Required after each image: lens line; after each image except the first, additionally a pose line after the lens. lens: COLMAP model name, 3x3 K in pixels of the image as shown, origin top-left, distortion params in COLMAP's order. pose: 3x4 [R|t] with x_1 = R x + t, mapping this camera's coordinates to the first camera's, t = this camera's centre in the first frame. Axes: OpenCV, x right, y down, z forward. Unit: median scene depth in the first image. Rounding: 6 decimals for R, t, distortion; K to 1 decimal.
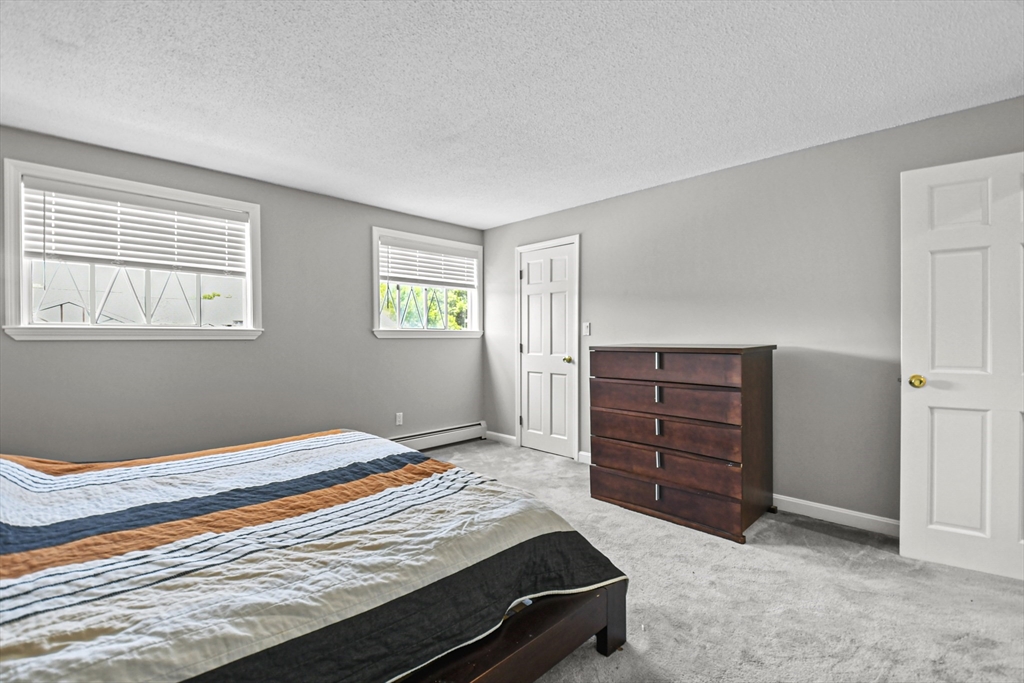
lens RADIAL K [[473.9, 0, 506.9], [0, 473.9, 334.2], [0, 0, 1]] dist [-0.001512, -0.009157]
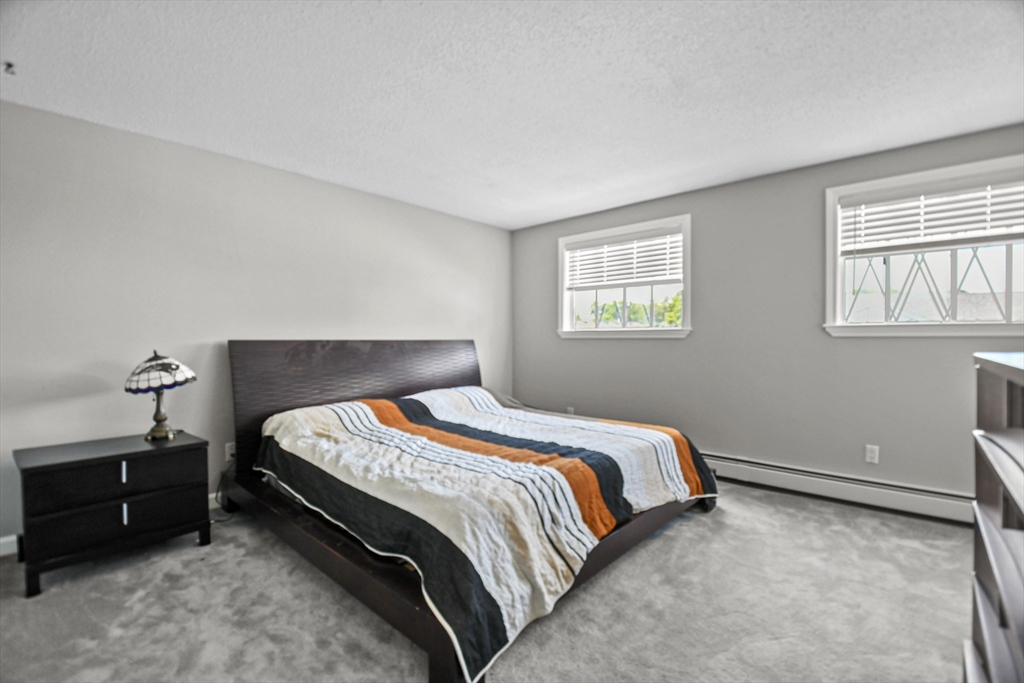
lens RADIAL K [[473.9, 0, 513.0], [0, 473.9, 336.3], [0, 0, 1]] dist [-0.001512, -0.009157]
pose [[-0.005019, 0.000466, -0.999987, 0.651412], [0.008922, 0.999960, 0.000421, 0.003748], [0.999948, -0.008920, -0.005023, 0.686061]]
